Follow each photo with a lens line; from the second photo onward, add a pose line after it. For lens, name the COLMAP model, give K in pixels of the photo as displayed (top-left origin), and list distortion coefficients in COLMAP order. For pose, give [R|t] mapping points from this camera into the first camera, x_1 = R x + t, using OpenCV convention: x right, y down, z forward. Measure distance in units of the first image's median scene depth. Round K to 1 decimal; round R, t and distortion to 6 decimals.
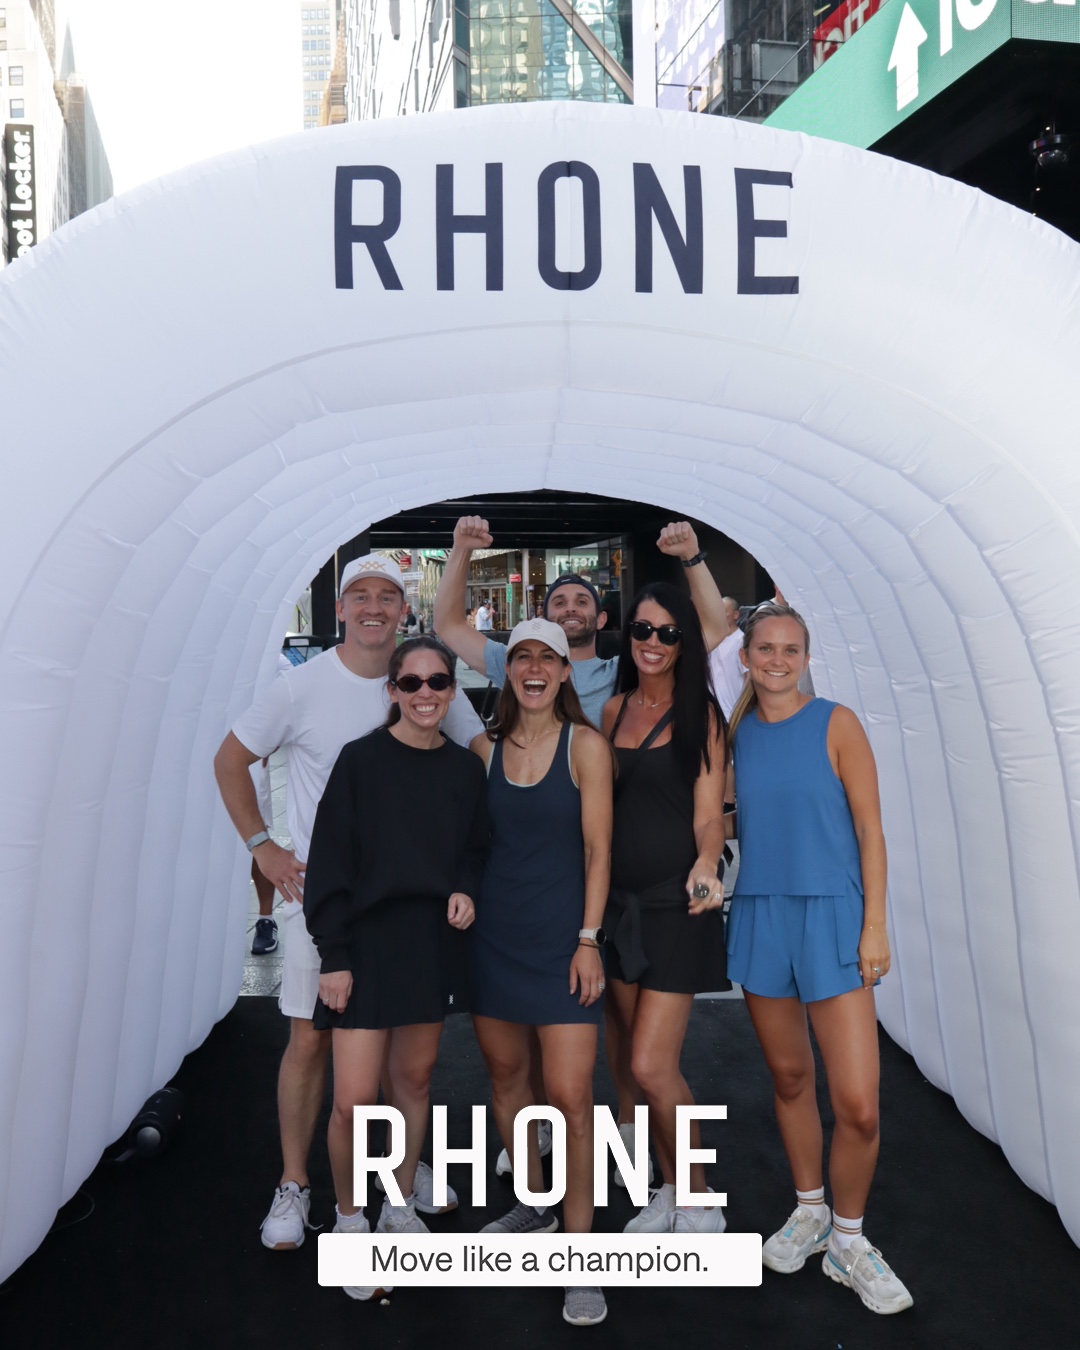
lens RADIAL K [[1342.8, 0, 503.0], [0, 1342.8, 666.9], [0, 0, 1]] dist [-0.009559, 0.048085]
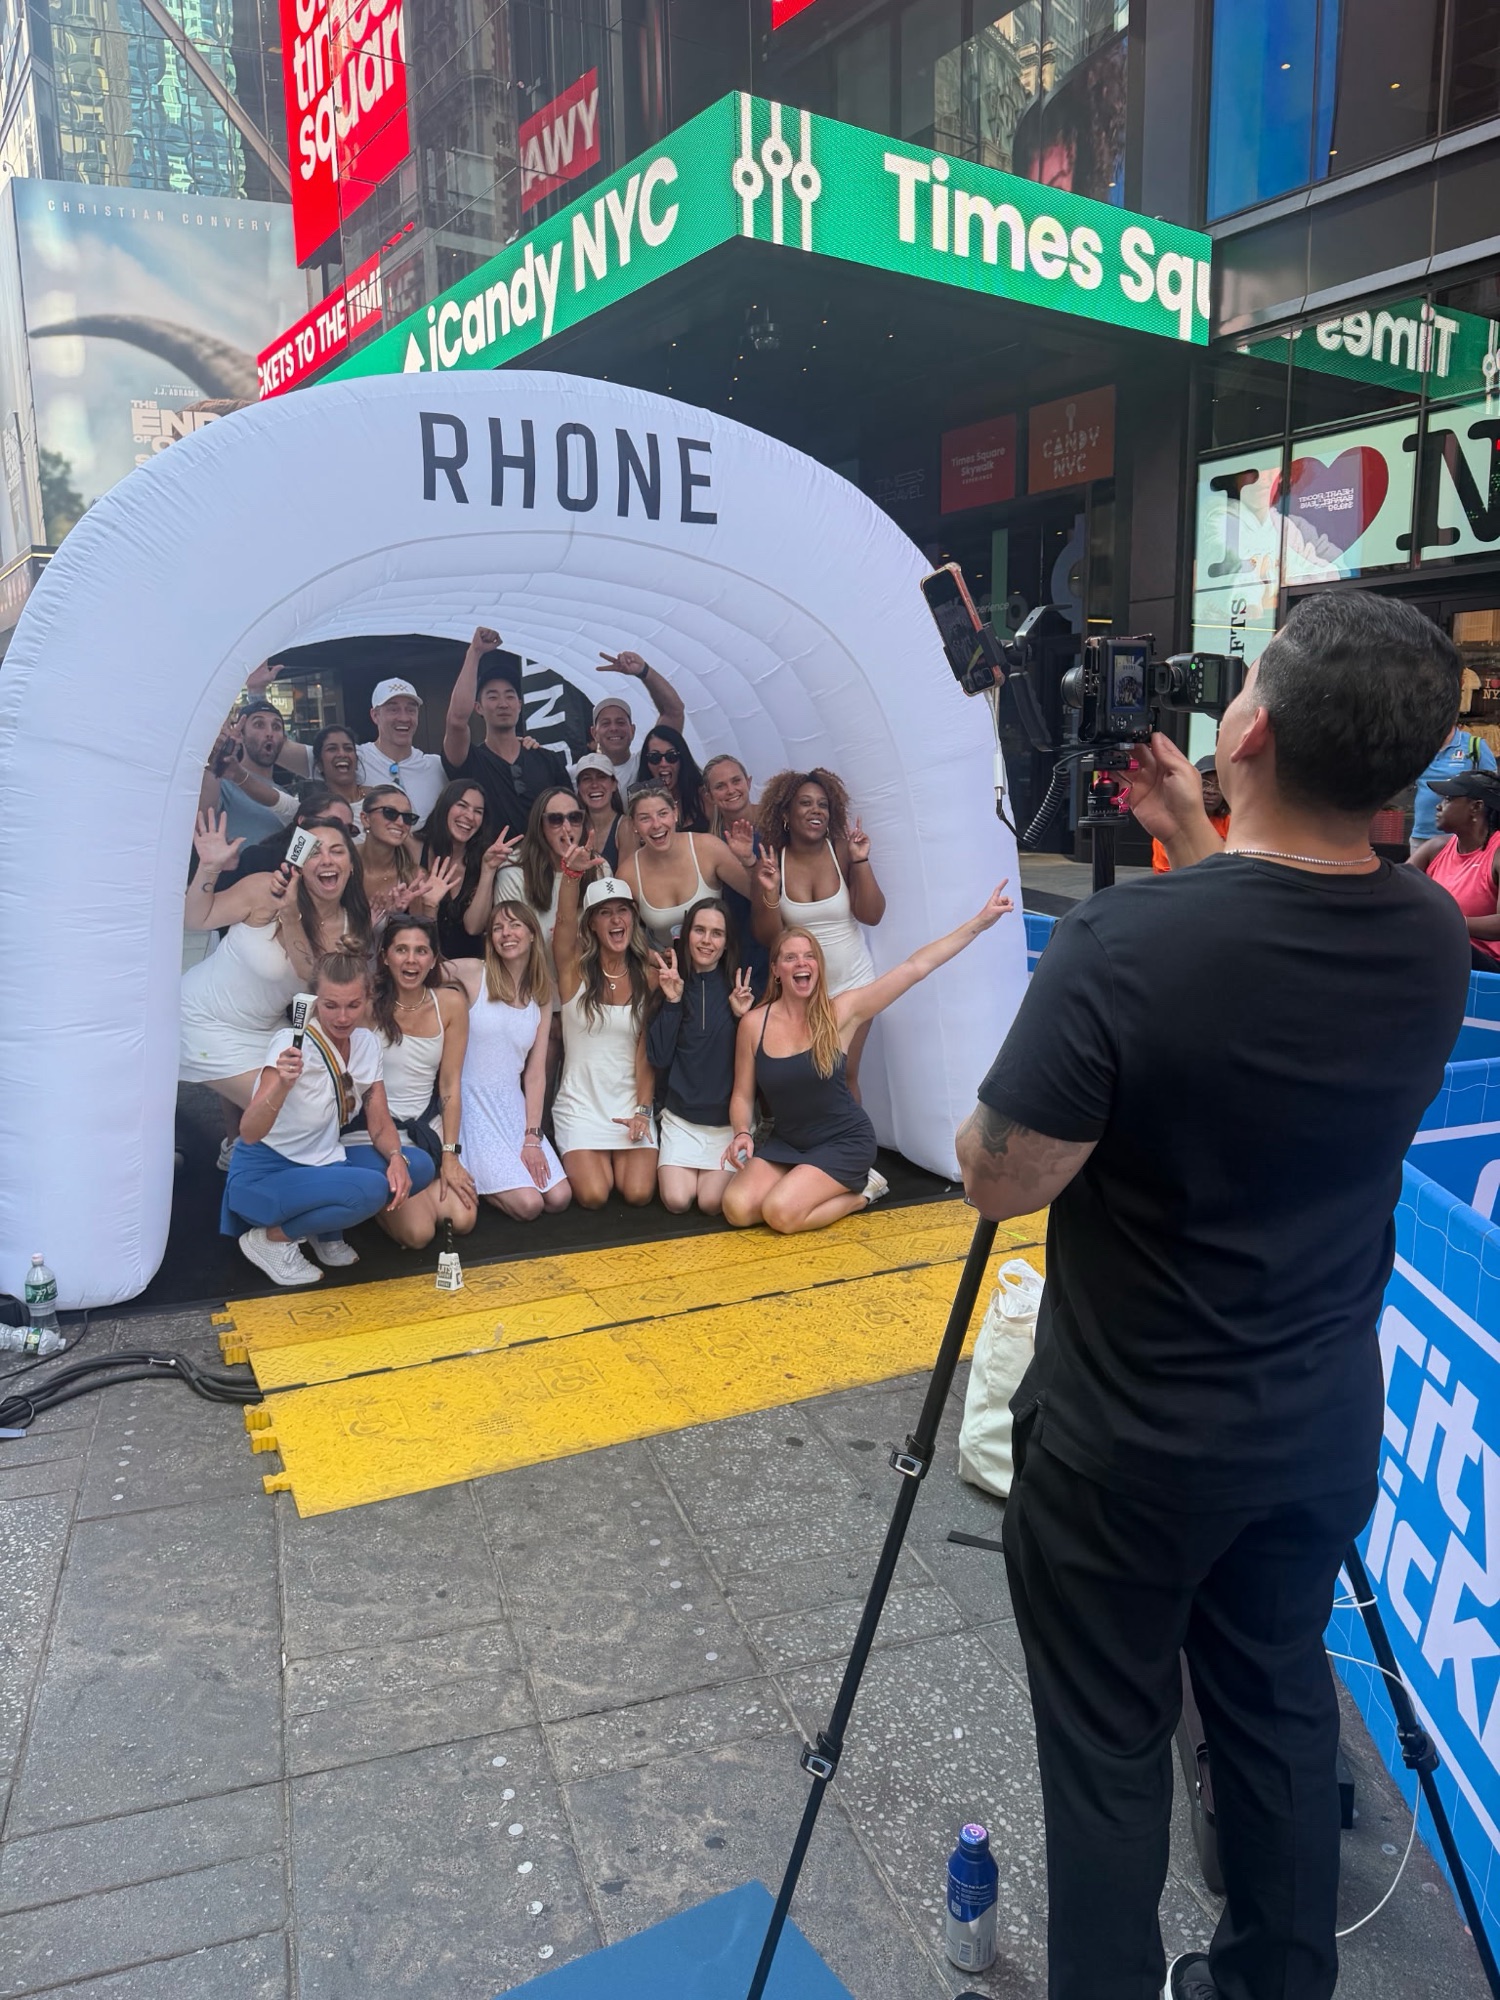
lens RADIAL K [[1403.5, 0, 705.4], [0, 1403.5, 996.8], [0, 0, 1]] dist [0.026615, -0.001371]
pose [[0.928729, -0.059232, 0.365998, -0.434133], [0.013661, 0.991953, 0.125871, 0.065418], [-0.370509, -0.111901, 0.922064, -0.588955]]
